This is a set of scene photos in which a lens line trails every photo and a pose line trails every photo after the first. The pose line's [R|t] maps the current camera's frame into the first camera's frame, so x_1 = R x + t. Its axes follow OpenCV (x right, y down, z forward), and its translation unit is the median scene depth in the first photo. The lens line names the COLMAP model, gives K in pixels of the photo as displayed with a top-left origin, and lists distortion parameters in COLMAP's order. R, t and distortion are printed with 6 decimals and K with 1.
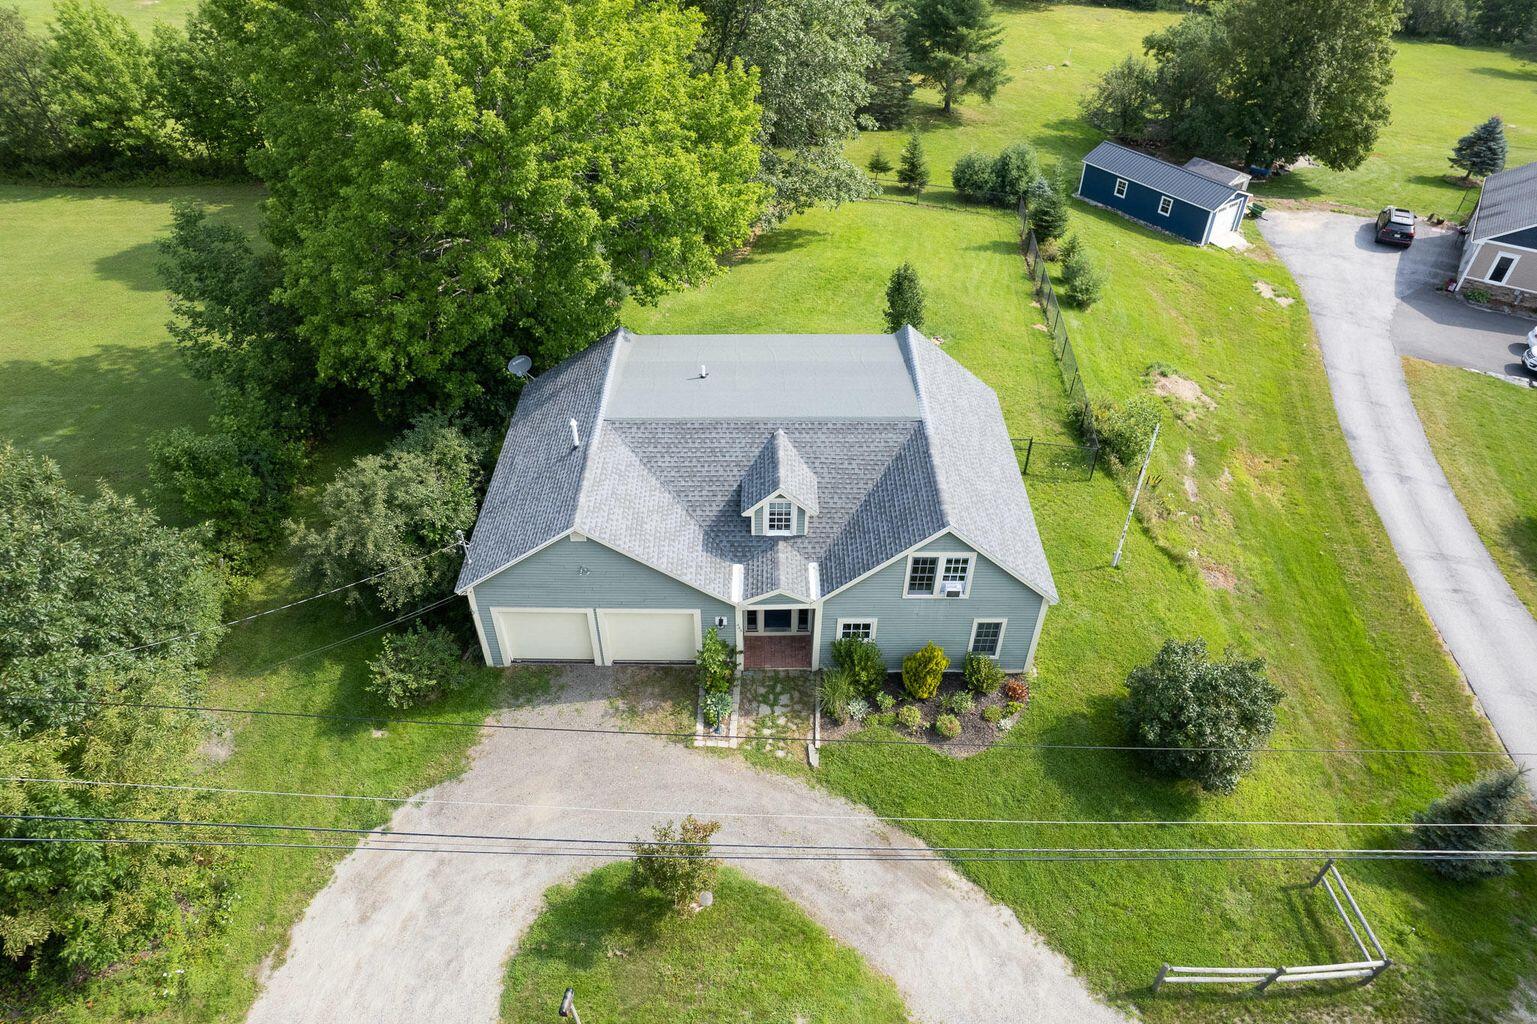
lens RADIAL K [[1018.6, 0, 768.5], [0, 1018.6, 512.0], [0, 0, 1]] dist [-0.079908, 0.087277]
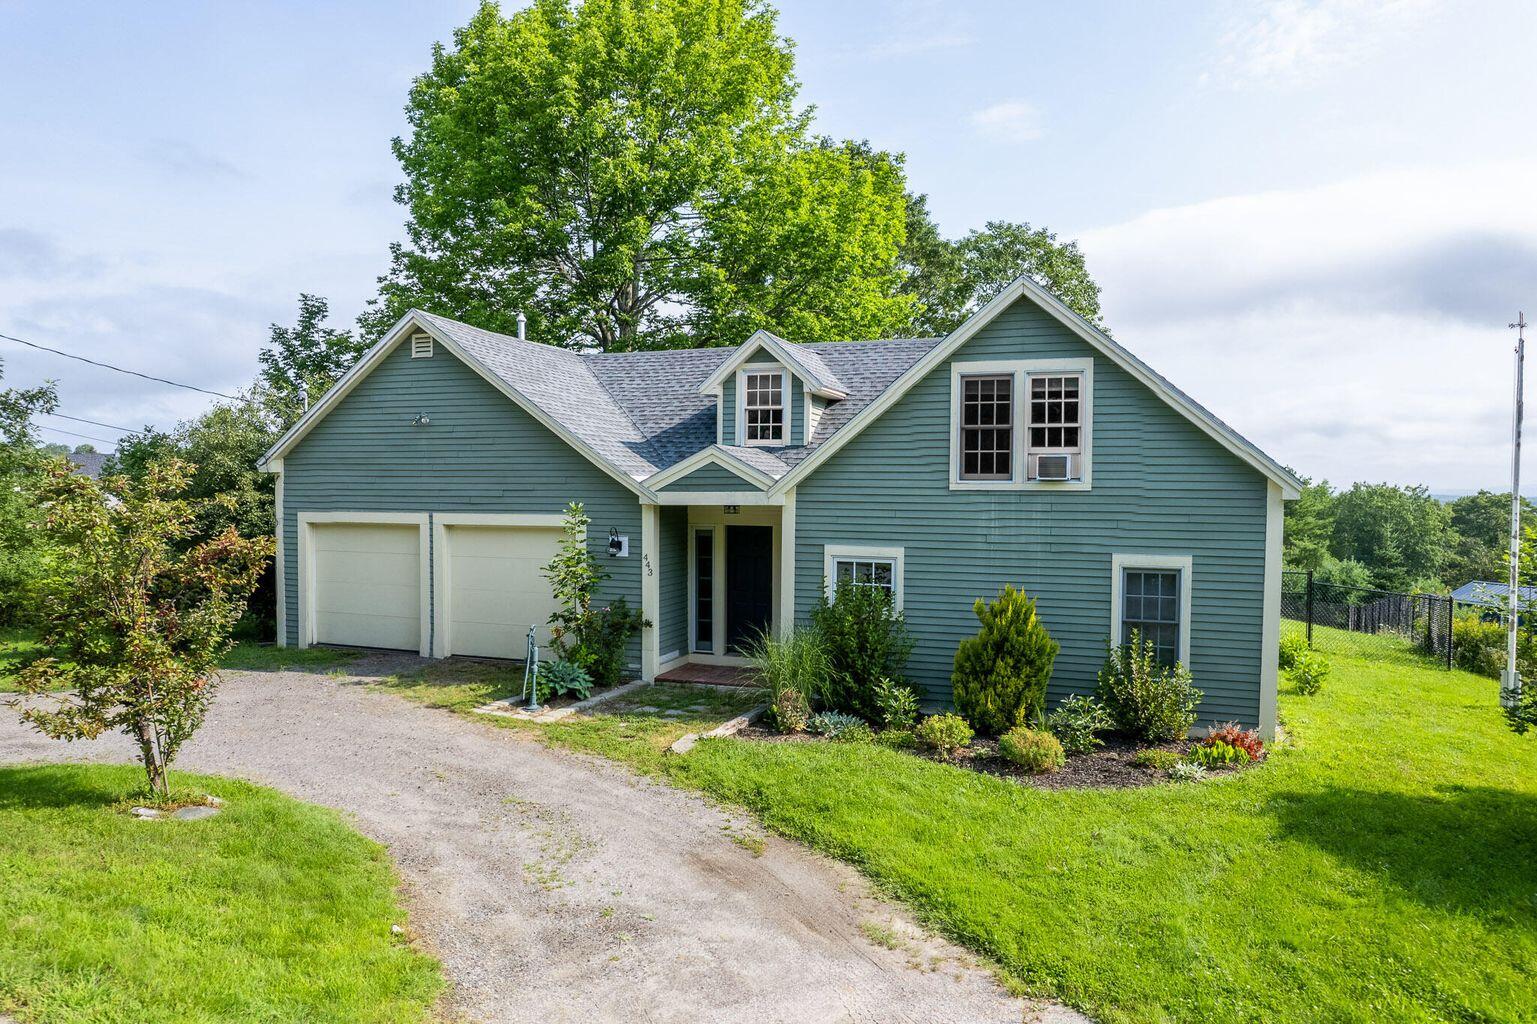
lens RADIAL K [[1018.6, 0, 768.5], [0, 1018.6, 512.0], [0, 0, 1]] dist [-0.079908, 0.087277]
pose [[0.935912, 0.000780, -0.352233, 0.218295], [-0.223974, 0.773114, -0.593406, 0.395796], [0.271853, 0.634267, 0.723741, 0.618587]]
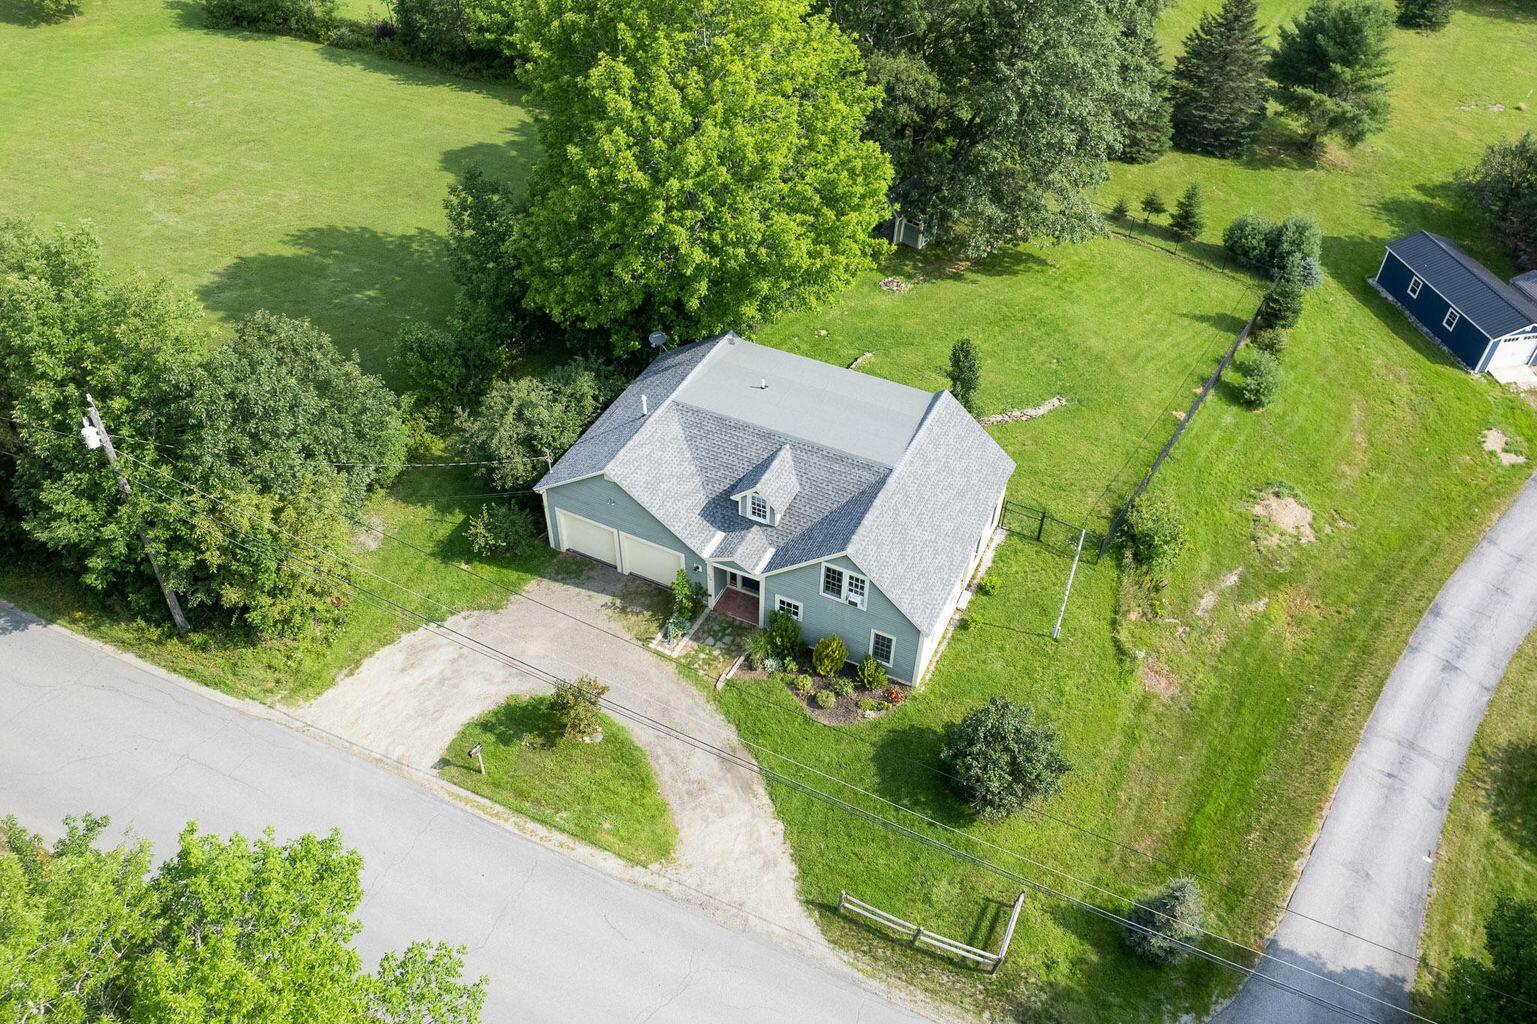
lens RADIAL K [[1236.6, 0, 767.6], [0, 1236.6, 494.7], [0, 0, 1]] dist [-0.042079, 0.005480]
pose [[0.897721, 0.297885, -0.324594, 0.543936], [-0.287188, 0.954393, 0.081595, -0.147661], [0.334097, 0.019970, 0.942327, -0.527539]]
